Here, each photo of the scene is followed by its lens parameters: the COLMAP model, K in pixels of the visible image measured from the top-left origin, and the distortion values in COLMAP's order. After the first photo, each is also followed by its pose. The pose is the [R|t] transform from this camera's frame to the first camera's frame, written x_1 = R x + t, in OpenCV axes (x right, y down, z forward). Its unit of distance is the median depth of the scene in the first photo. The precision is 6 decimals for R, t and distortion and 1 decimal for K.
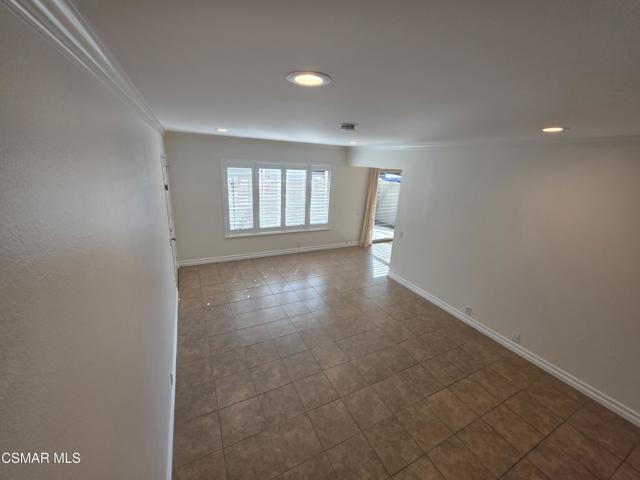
lens RADIAL K [[256.7, 0, 319.1], [0, 256.7, 237.1], [0, 0, 1]] dist [0.000179, 0.000764]
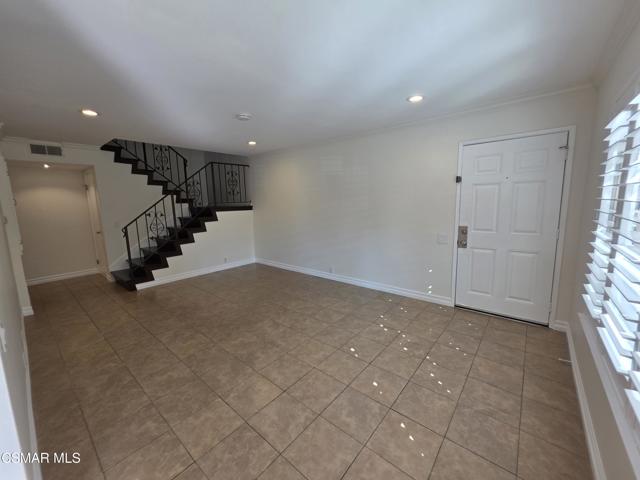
lens RADIAL K [[256.7, 0, 319.1], [0, 256.7, 237.1], [0, 0, 1]] dist [0.000179, 0.000764]
pose [[-0.918760, 0.030871, -0.393609, 0.159147], [-0.133347, 0.914094, 0.382950, -0.238175], [0.371617, 0.404326, -0.835716, 1.369453]]
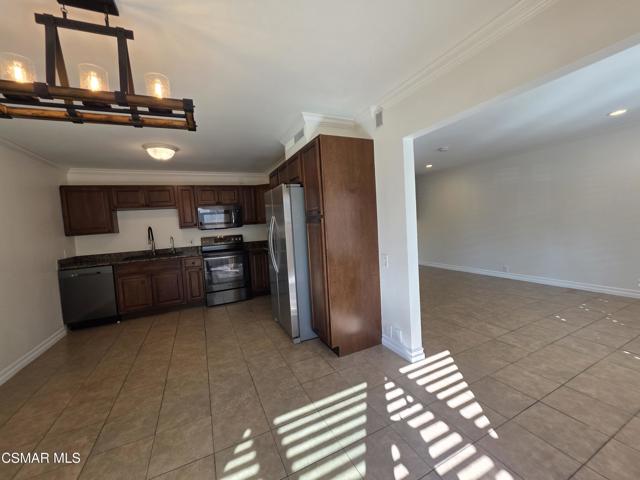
lens RADIAL K [[256.7, 0, 319.1], [0, 256.7, 237.1], [0, 0, 1]] dist [0.000179, 0.000764]
pose [[-0.999613, 0.014184, 0.023911, 0.528451], [0.021523, 0.939221, 0.342637, -0.273963], [-0.017598, 0.343019, -0.939164, 1.628570]]
